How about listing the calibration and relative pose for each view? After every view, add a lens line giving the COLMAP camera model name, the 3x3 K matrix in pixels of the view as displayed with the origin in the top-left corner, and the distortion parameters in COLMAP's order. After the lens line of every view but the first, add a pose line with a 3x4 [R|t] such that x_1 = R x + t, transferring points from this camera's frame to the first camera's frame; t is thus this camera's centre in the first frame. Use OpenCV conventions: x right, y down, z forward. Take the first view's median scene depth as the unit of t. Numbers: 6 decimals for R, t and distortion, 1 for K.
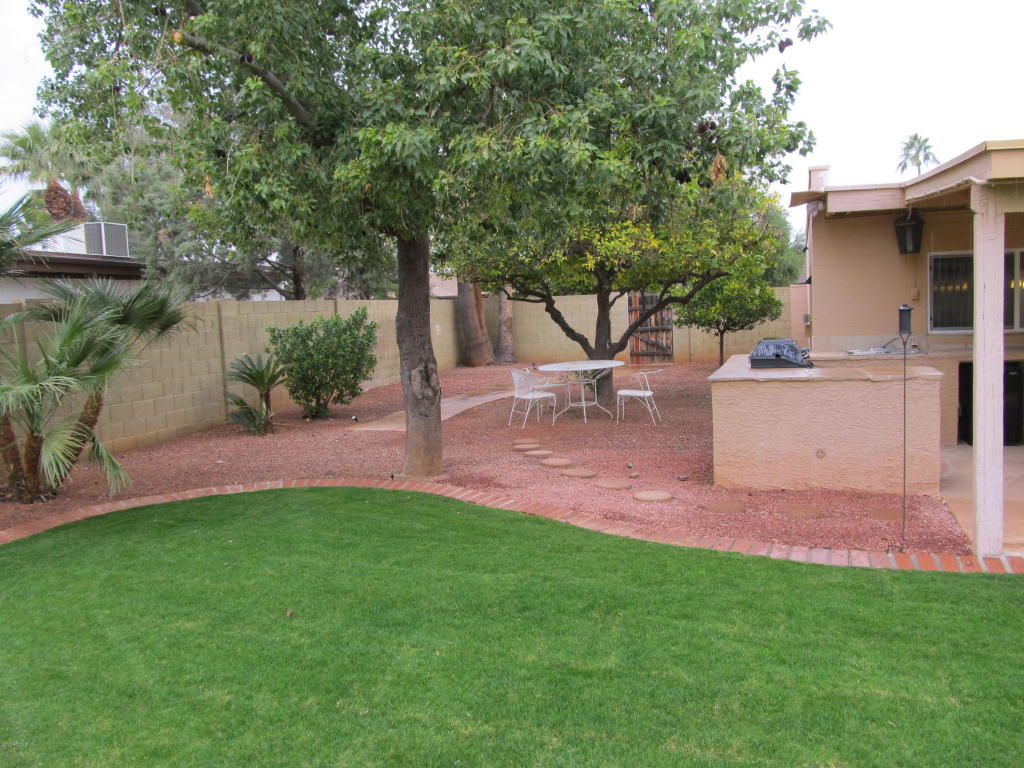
lens RADIAL K [[836.1, 0, 517.9], [0, 836.1, 382.1], [0, 0, 1]] dist [-0.072758, 0.036330]
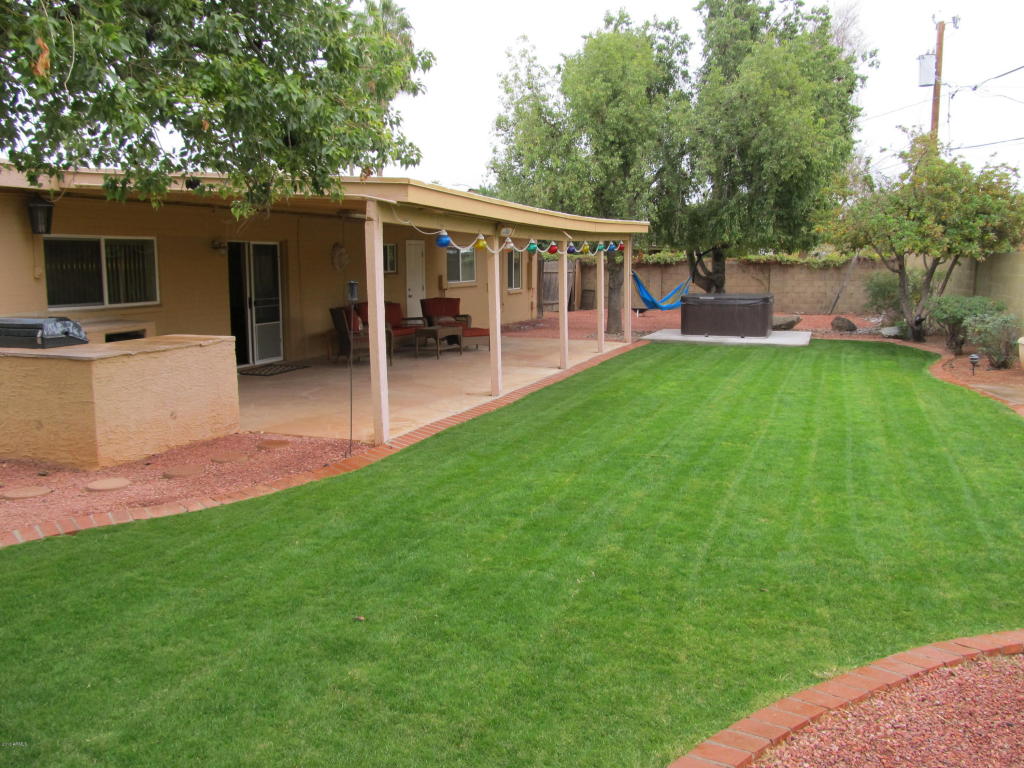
lens RADIAL K [[836.1, 0, 517.9], [0, 836.1, 382.1], [0, 0, 1]] dist [-0.072758, 0.036330]
pose [[0.023327, -0.099094, 0.994805, -0.770690], [0.089114, 0.991320, 0.096658, -0.025224], [-0.995748, 0.086396, 0.031955, 0.539399]]
